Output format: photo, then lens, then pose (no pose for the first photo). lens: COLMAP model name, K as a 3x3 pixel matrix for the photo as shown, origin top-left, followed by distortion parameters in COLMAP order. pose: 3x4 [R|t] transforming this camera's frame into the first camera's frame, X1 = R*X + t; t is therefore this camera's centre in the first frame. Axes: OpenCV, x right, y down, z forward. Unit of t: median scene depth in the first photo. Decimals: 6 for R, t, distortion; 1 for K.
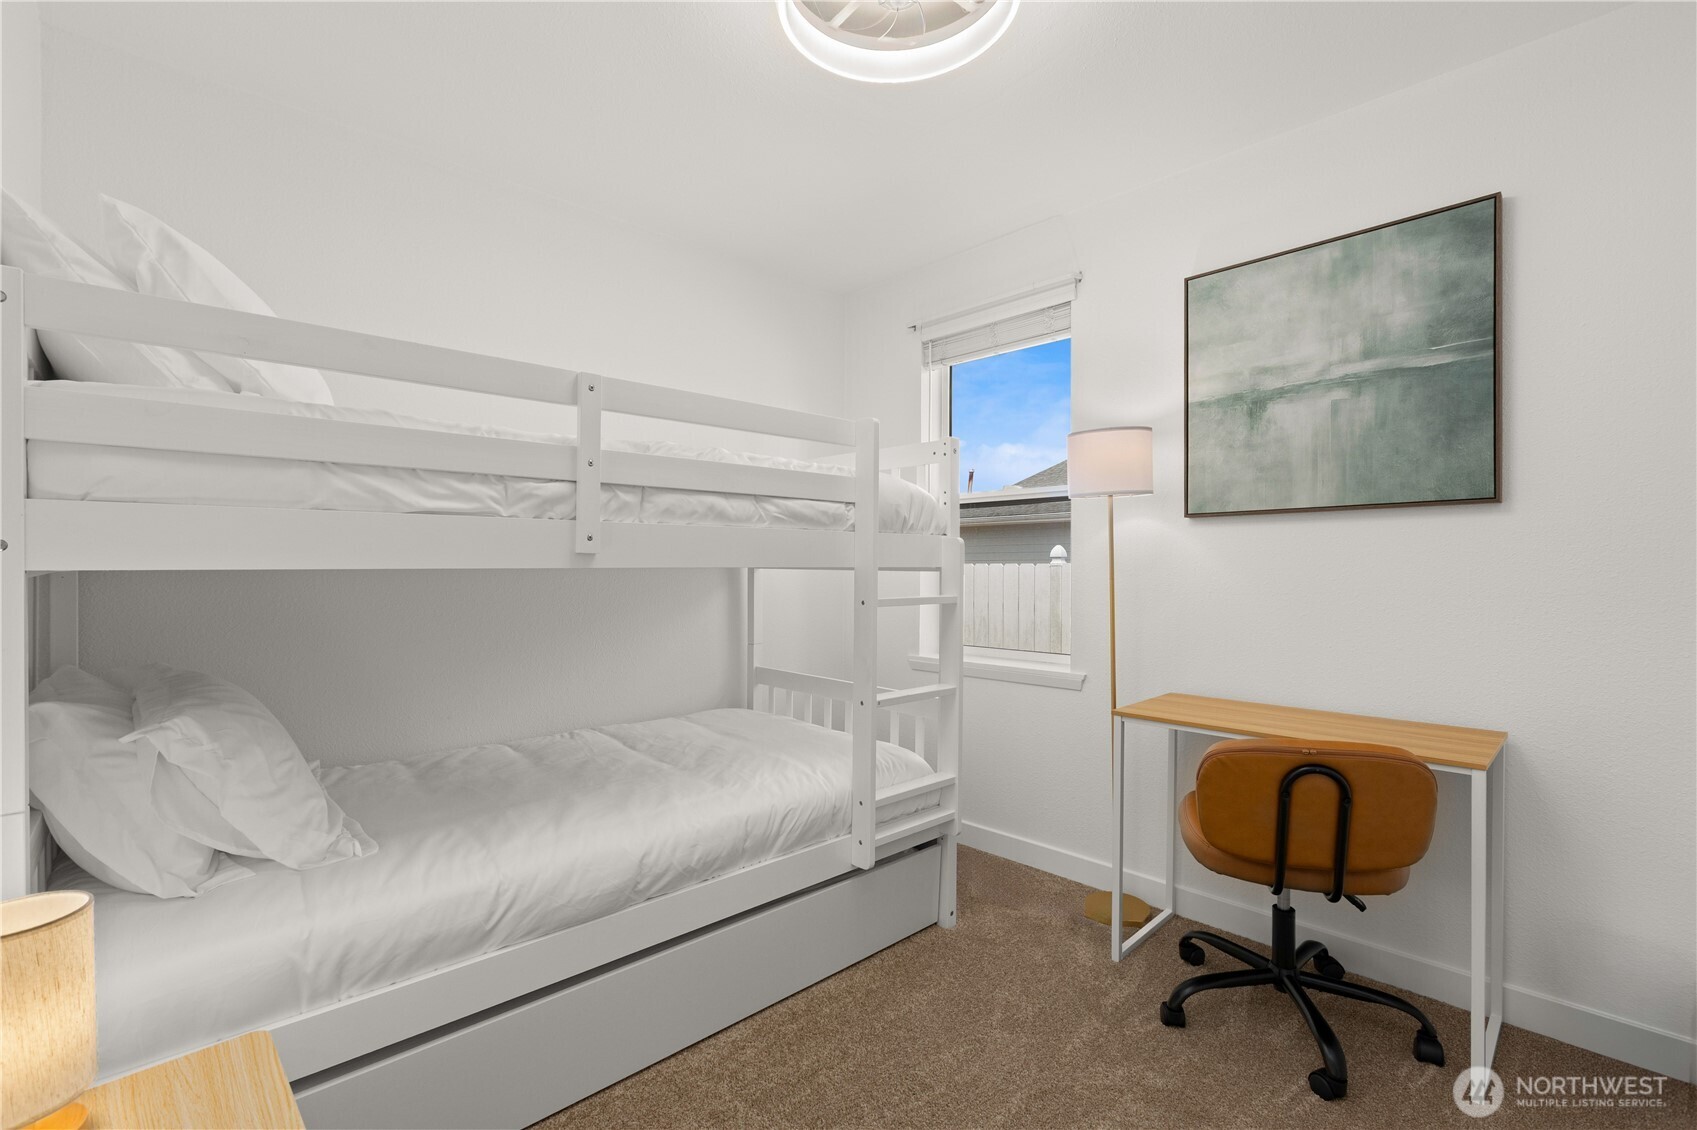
lens RADIAL K [[761.8, 0, 848.5], [0, 761.8, 573.3], [0, 0, 1]] dist [0.004313, 0.000303]
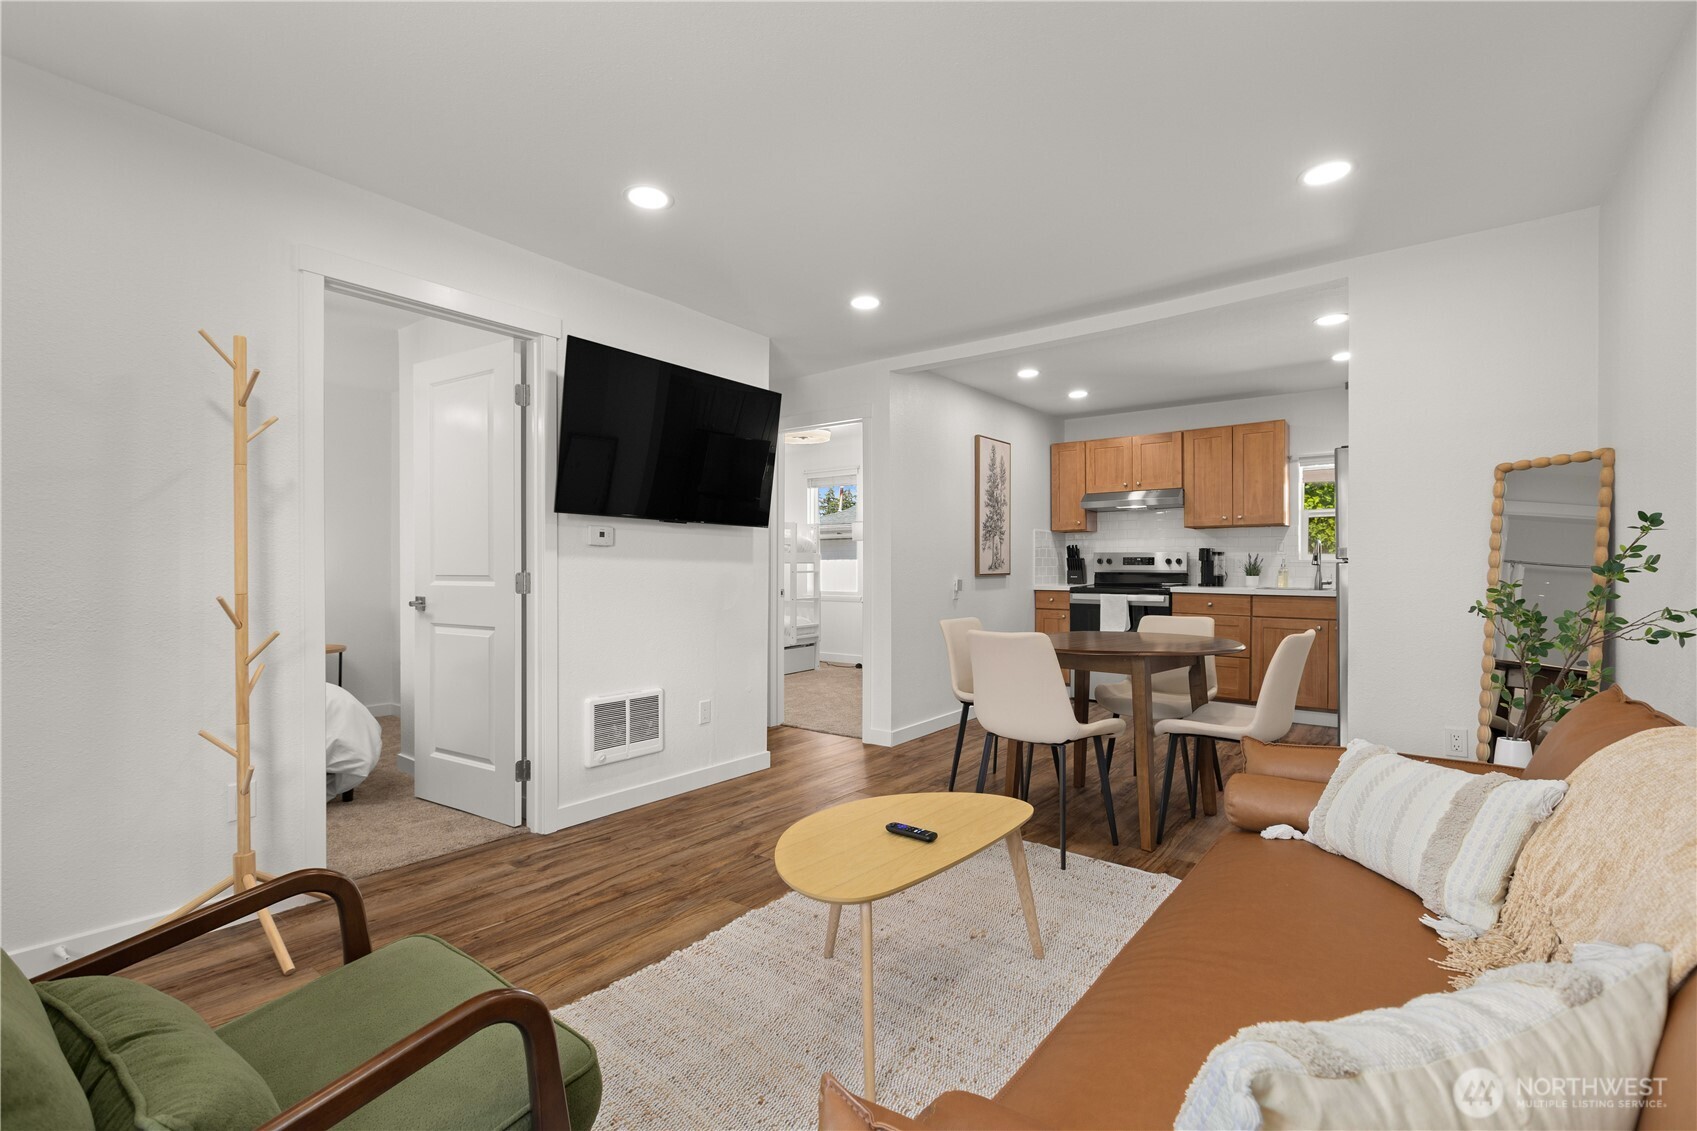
lens RADIAL K [[820.1, 0, 850.5], [0, 820.1, 569.4], [0, 0, 1]] dist [0.000830, 0.000028]
pose [[0.982739, -0.005290, 0.184924, -0.391927], [0.005056, 0.999986, 0.001734, 0.019432], [-0.184930, -0.000769, 0.982751, -2.606770]]
